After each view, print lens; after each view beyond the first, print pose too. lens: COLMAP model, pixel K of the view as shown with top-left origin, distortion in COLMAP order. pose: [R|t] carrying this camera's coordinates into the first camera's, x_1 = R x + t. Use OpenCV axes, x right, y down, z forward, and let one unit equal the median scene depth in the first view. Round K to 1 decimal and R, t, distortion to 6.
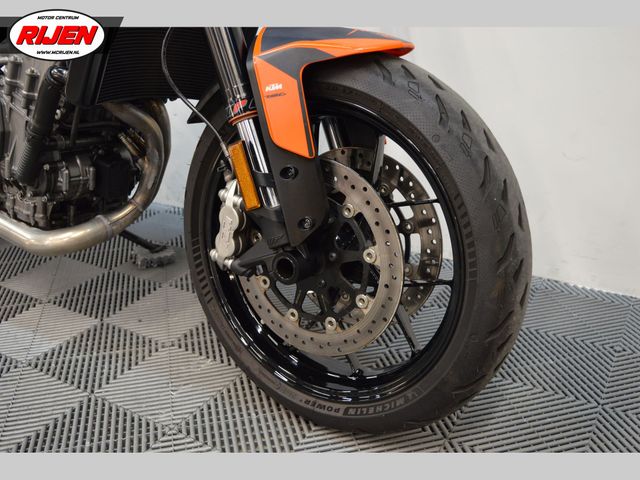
lens RADIAL K [[652.8, 0, 315.3], [0, 652.8, 244.4], [0, 0, 1]] dist [-0.069528, 0.000000]
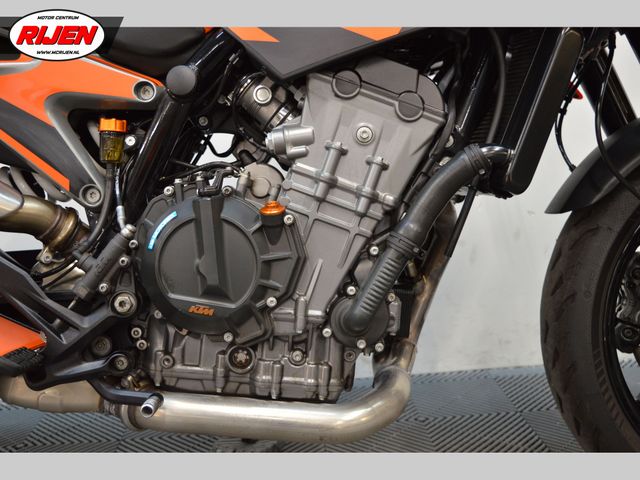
lens RADIAL K [[766.2, 0, 321.0], [0, 766.2, 236.6], [0, 0, 1]] dist [-0.036033, 0.000000]
pose [[0.824139, -0.103326, 0.556884, -1.188009], [0.232640, 0.958205, -0.166498, -0.081839], [-0.516405, 0.266771, 0.813731, 0.461367]]
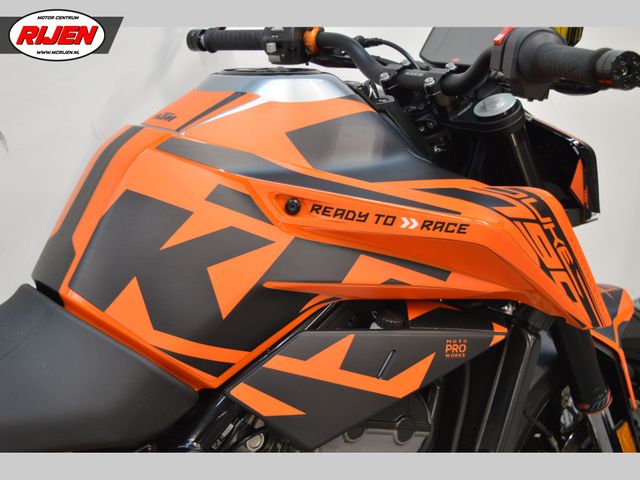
lens RADIAL K [[946.2, 0, 318.6], [0, 946.2, 241.0], [0, 0, 1]] dist [-0.061945, 0.000000]
pose [[0.344698, -0.345490, 0.872823, -1.560008], [0.307937, 0.919972, 0.242541, -0.969002], [-0.886768, 0.185171, 0.423502, 0.706343]]
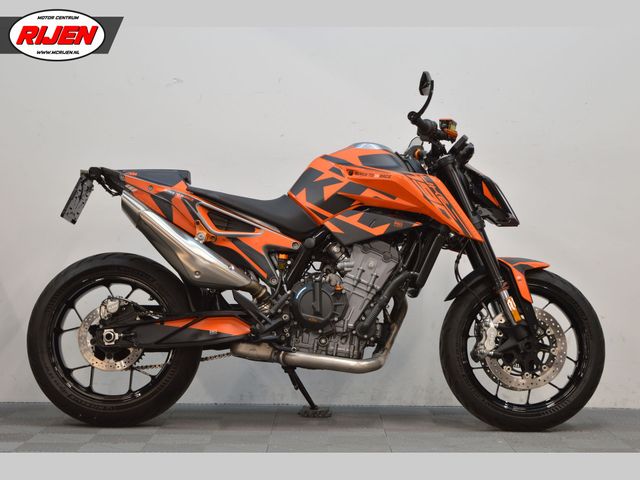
lens RADIAL K [[1419.0, 0, 321.6], [0, 1419.0, 235.0], [0, 0, 1]] dist [0.094578, 0.000000]
pose [[0.844401, 0.036210, 0.534487, -3.731069], [0.163470, 0.932712, -0.321444, 1.294030], [-0.510162, 0.358800, 0.781663, -3.111156]]
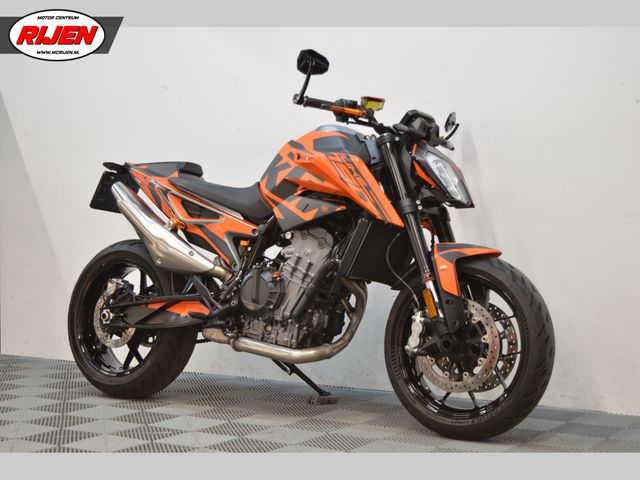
lens RADIAL K [[1091.7, 0, 319.8], [0, 1091.7, 238.6], [0, 0, 1]] dist [-0.035556, 0.000000]
pose [[0.999275, 0.030055, -0.023374, -0.409113], [-0.036383, 0.934710, -0.353543, 1.048704], [0.011222, 0.354137, 0.935126, -2.672820]]
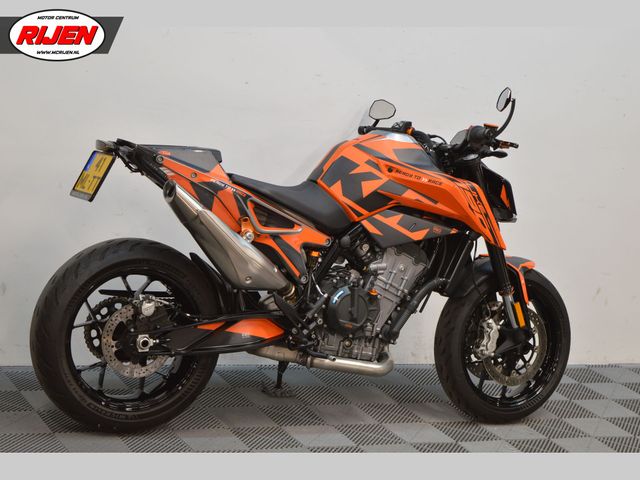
lens RADIAL K [[1419.0, 0, 317.2], [0, 1419.0, 242.9], [0, 0, 1]] dist [0.094578, 0.000000]
pose [[0.496506, -0.070948, 0.865129, -5.411305], [0.164261, 0.986326, -0.013384, -0.448678], [-0.852350, 0.148753, 0.501371, -1.231040]]
